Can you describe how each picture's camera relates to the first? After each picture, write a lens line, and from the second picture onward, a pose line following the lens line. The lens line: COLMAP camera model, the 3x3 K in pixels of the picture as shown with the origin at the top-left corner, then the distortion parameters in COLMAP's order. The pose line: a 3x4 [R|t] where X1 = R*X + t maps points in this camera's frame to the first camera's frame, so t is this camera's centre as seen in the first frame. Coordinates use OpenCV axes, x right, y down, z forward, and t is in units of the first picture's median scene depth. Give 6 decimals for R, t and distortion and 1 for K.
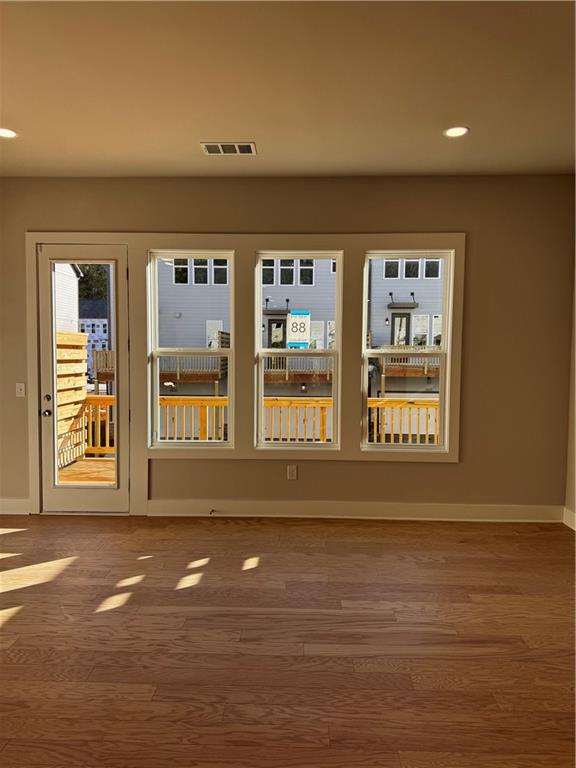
lens RADIAL K [[539.7, 0, 283.0], [0, 539.7, 384.2], [0, 0, 1]] dist [0.029587, -0.031816]
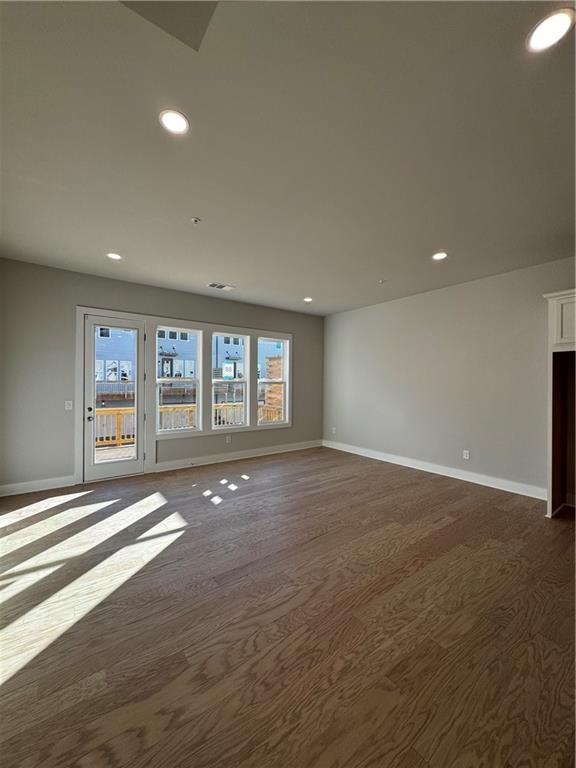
lens RADIAL K [[307.7, 0, 282.1], [0, 307.7, 383.4], [0, 0, 1]] dist [-0.000764, 0.000366]
pose [[0.789028, -0.003029, 0.614350, -0.570603], [0.034365, 0.998640, -0.039212, 0.003866], [-0.613395, 0.052052, 0.788059, -0.078340]]
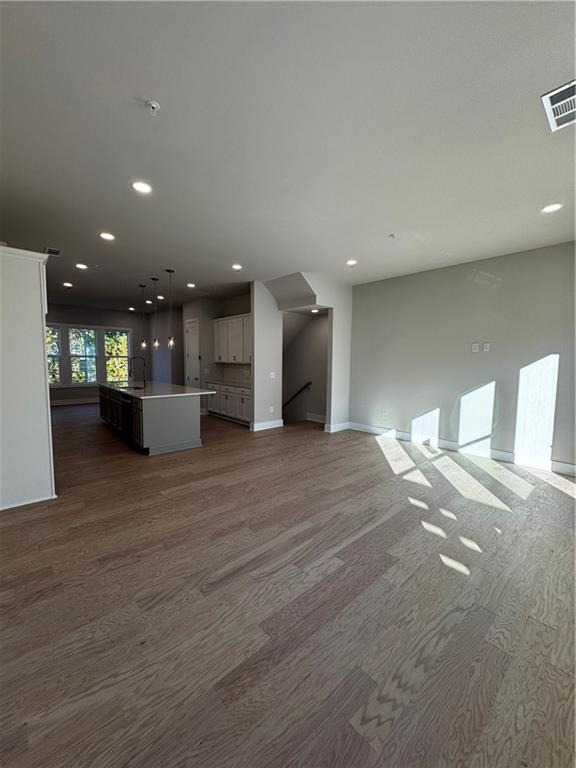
lens RADIAL K [[307.7, 0, 285.9], [0, 307.7, 383.8], [0, 0, 1]] dist [-0.000764, 0.000366]
pose [[-0.721620, 0.038583, -0.691213, 0.457856], [-0.055530, 0.992003, 0.113346, -0.046977], [0.690058, 0.120175, -0.713707, 0.937417]]
